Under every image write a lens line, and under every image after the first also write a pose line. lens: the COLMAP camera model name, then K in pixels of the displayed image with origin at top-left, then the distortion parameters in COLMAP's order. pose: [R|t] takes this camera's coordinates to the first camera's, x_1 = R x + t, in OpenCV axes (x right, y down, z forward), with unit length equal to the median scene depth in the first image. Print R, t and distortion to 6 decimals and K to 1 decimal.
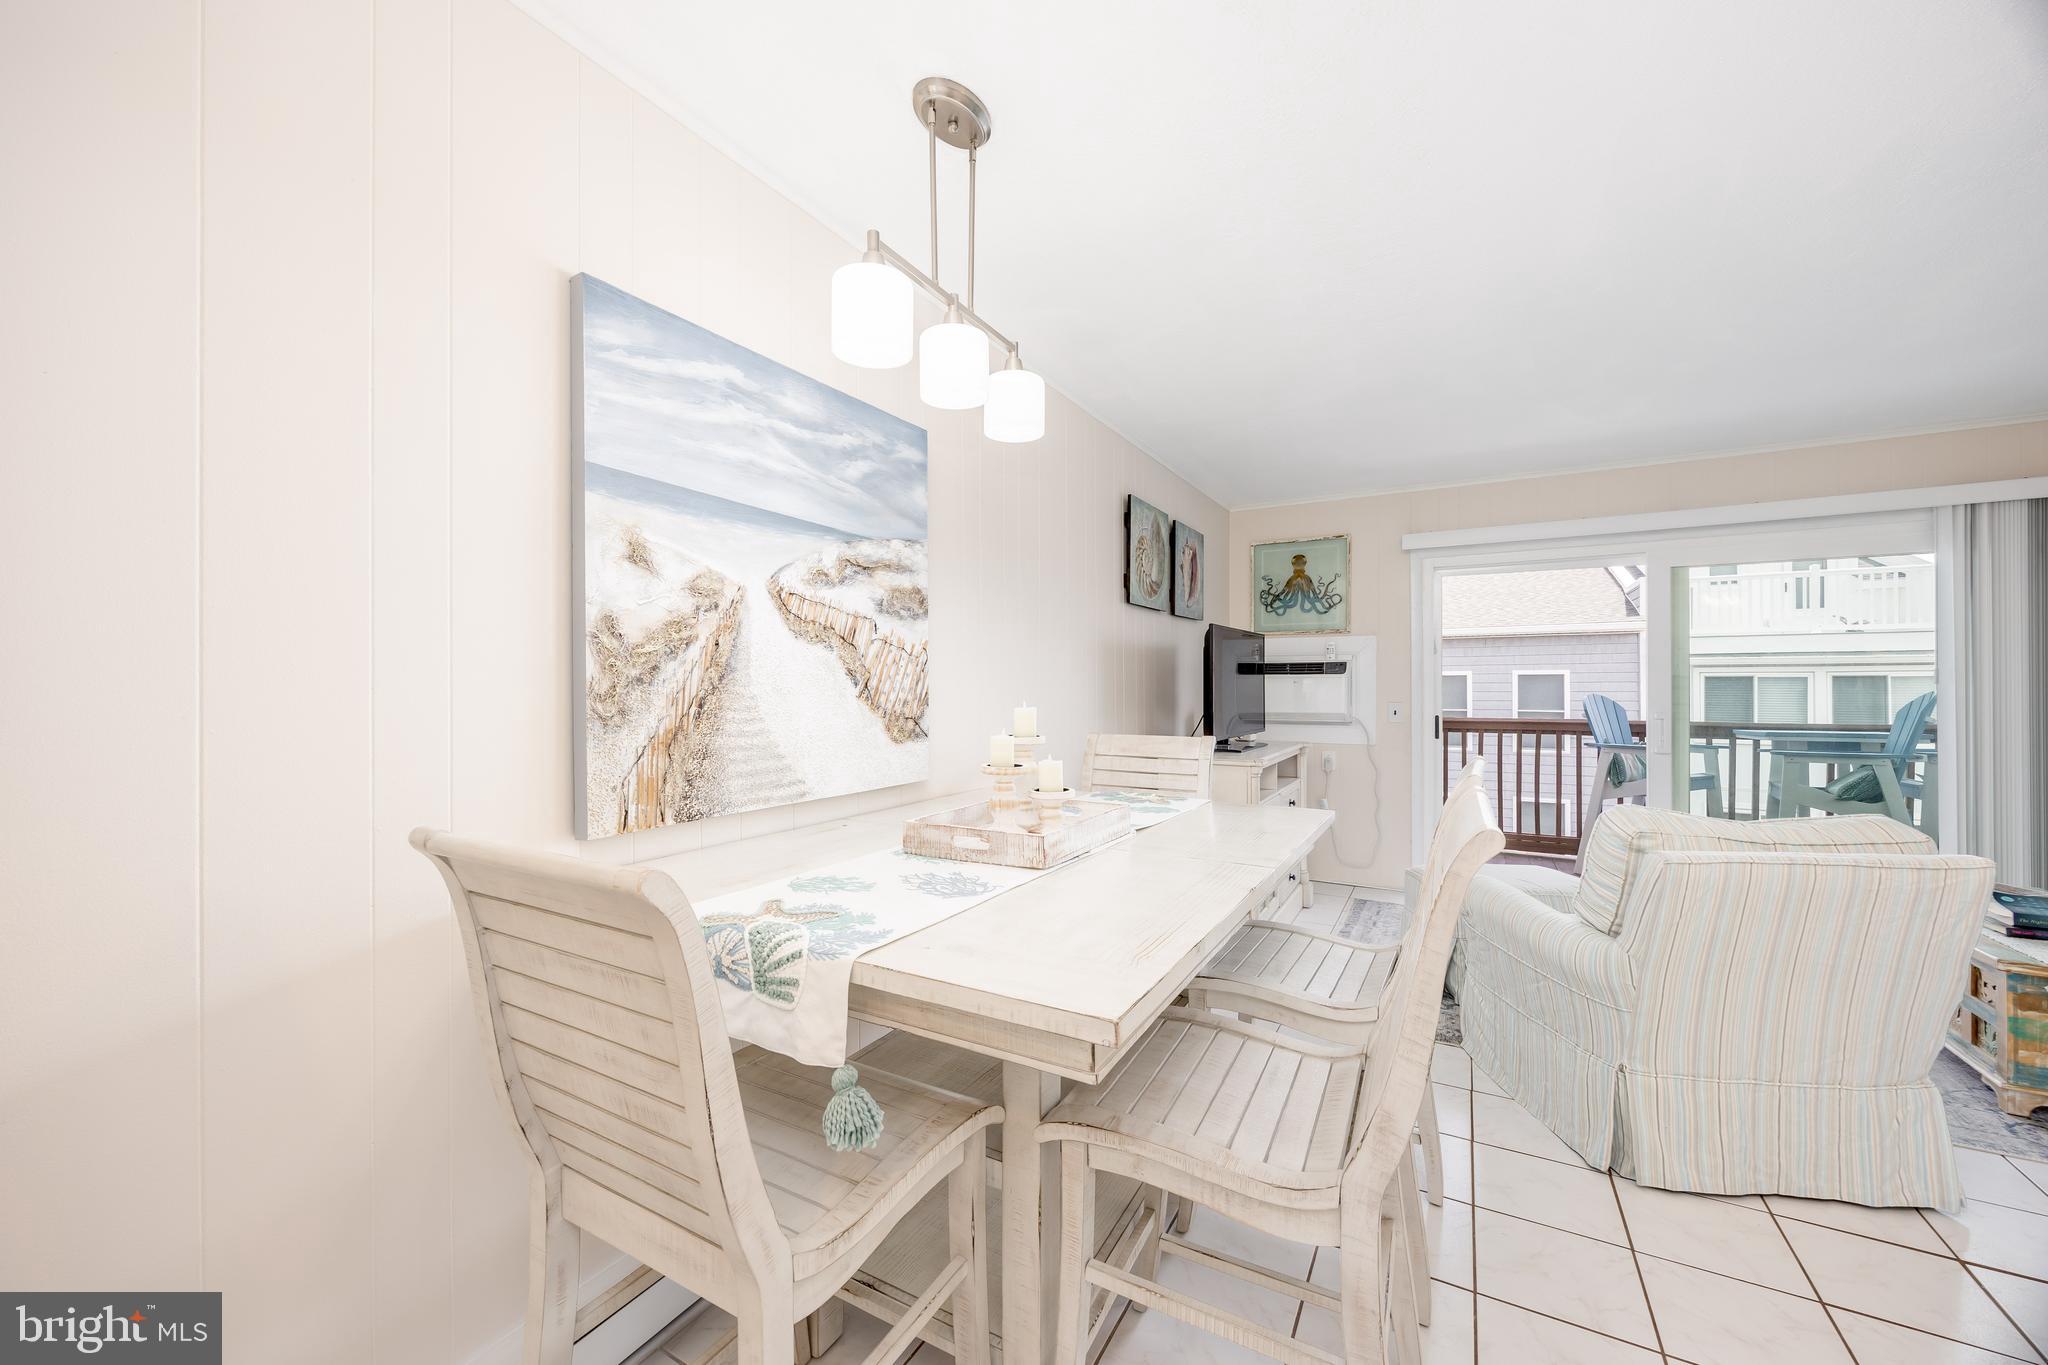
lens RADIAL K [[799.7, 0, 1003.2], [0, 799.7, 681.6], [0, 0, 1]] dist [-0.004594, 0.000804]
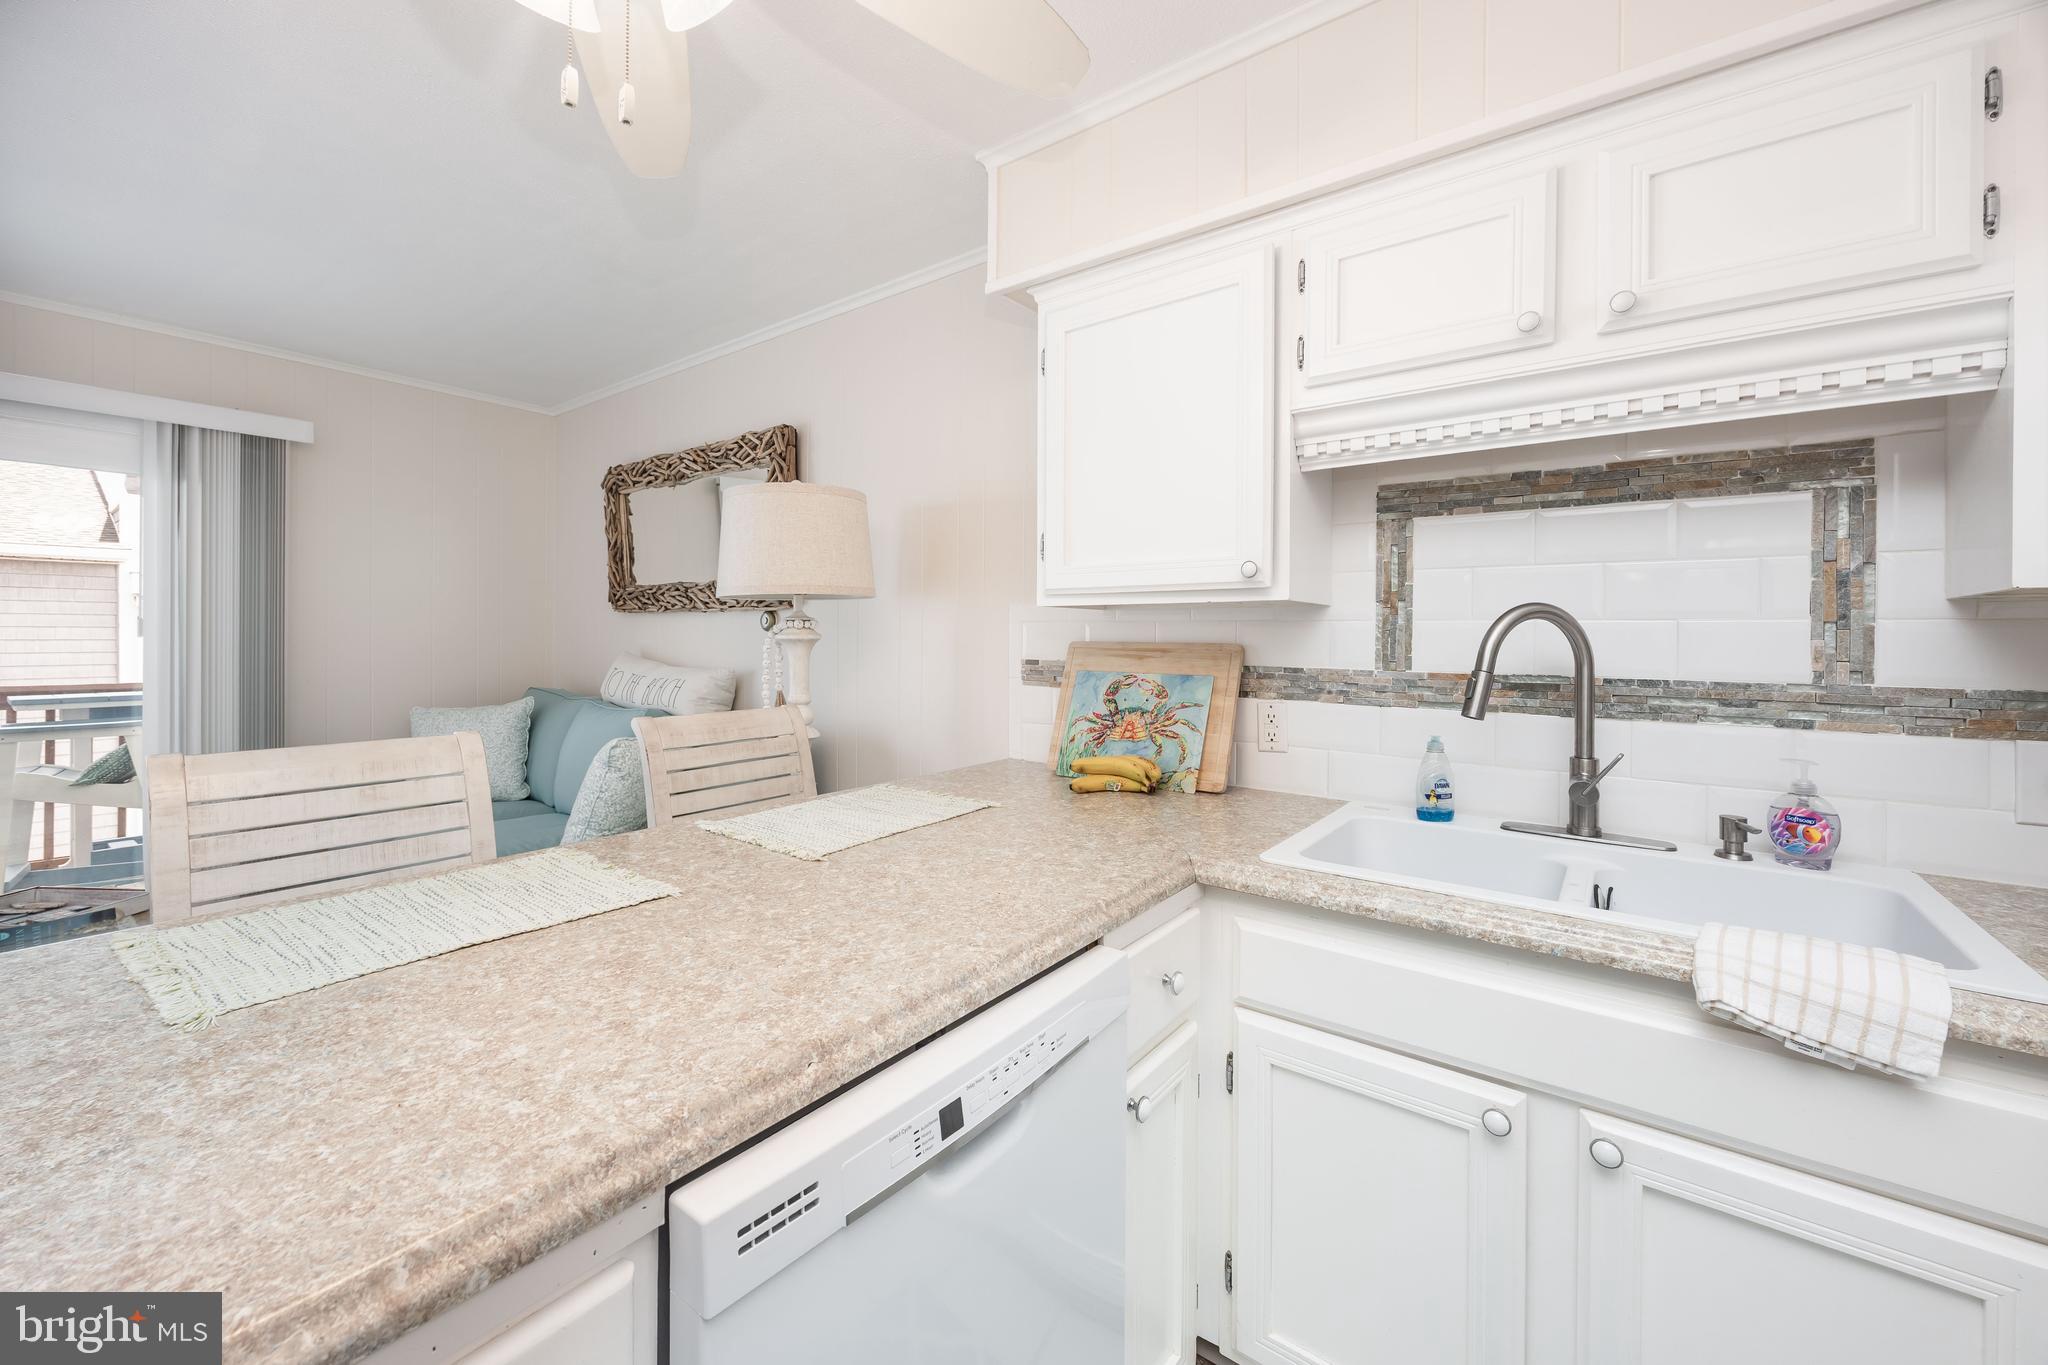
lens RADIAL K [[799.7, 0, 1034.6], [0, 799.7, 638.5], [0, 0, 1]] dist [-0.004594, 0.000804]
pose [[0.116677, 0.004000, 0.993162, 0.348840], [-0.017362, 0.999847, -0.001987, -0.007761], [-0.993018, -0.017011, 0.116729, -0.003045]]
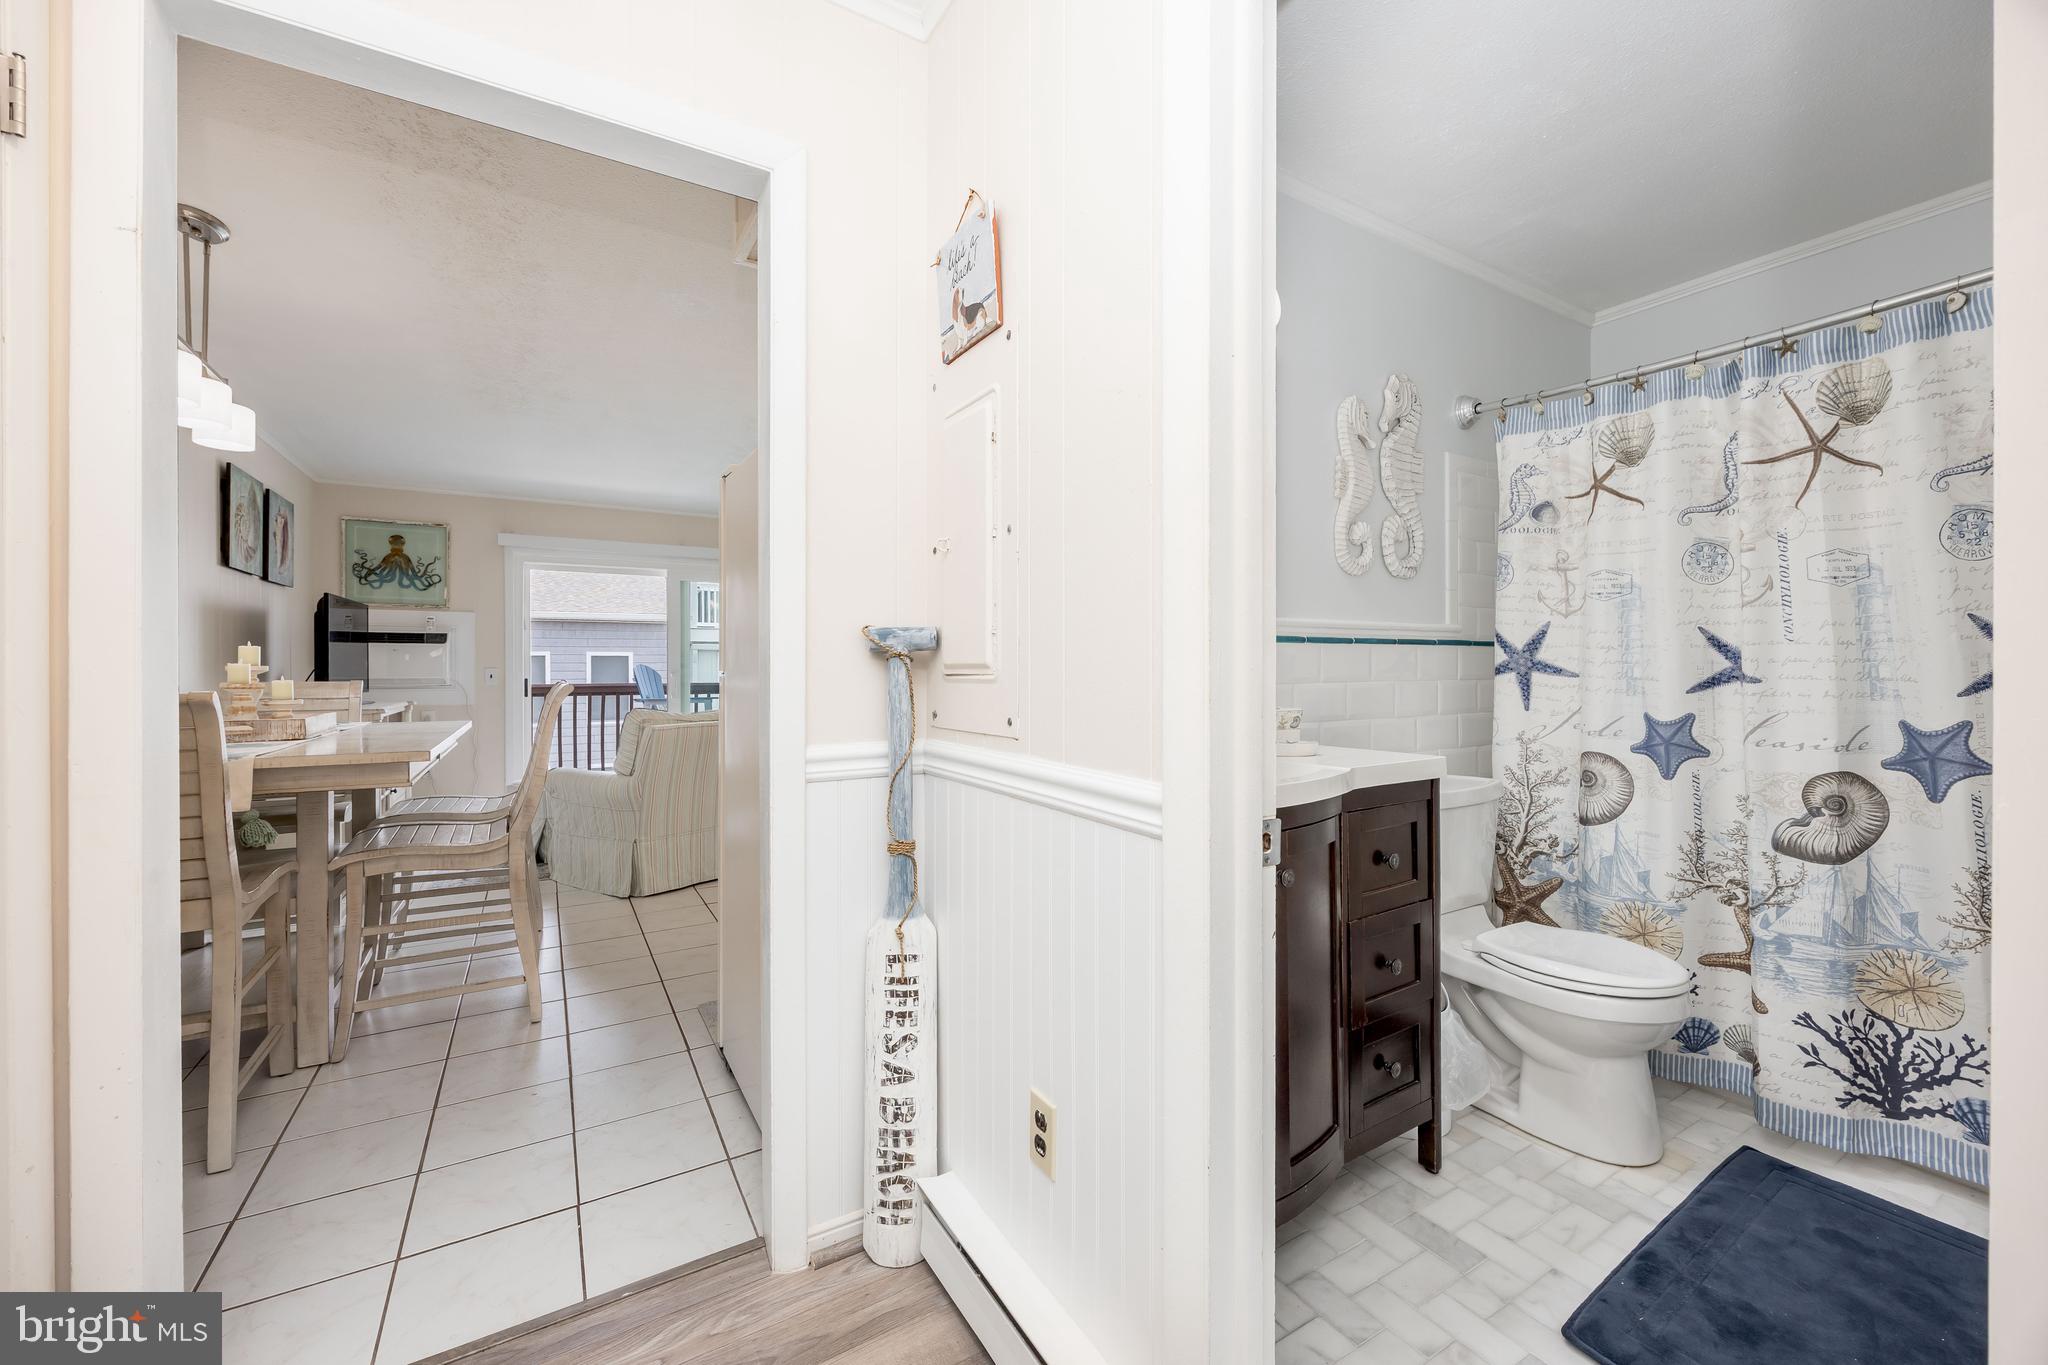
lens RADIAL K [[799.7, 0, 1029.9], [0, 799.7, 676.5], [0, 0, 1]] dist [-0.004594, 0.000804]
pose [[0.477609, -0.005189, 0.878557, -0.187573], [-0.006402, 0.999935, 0.009387, 0.021155], [-0.878549, -0.010108, 0.477545, -0.305776]]
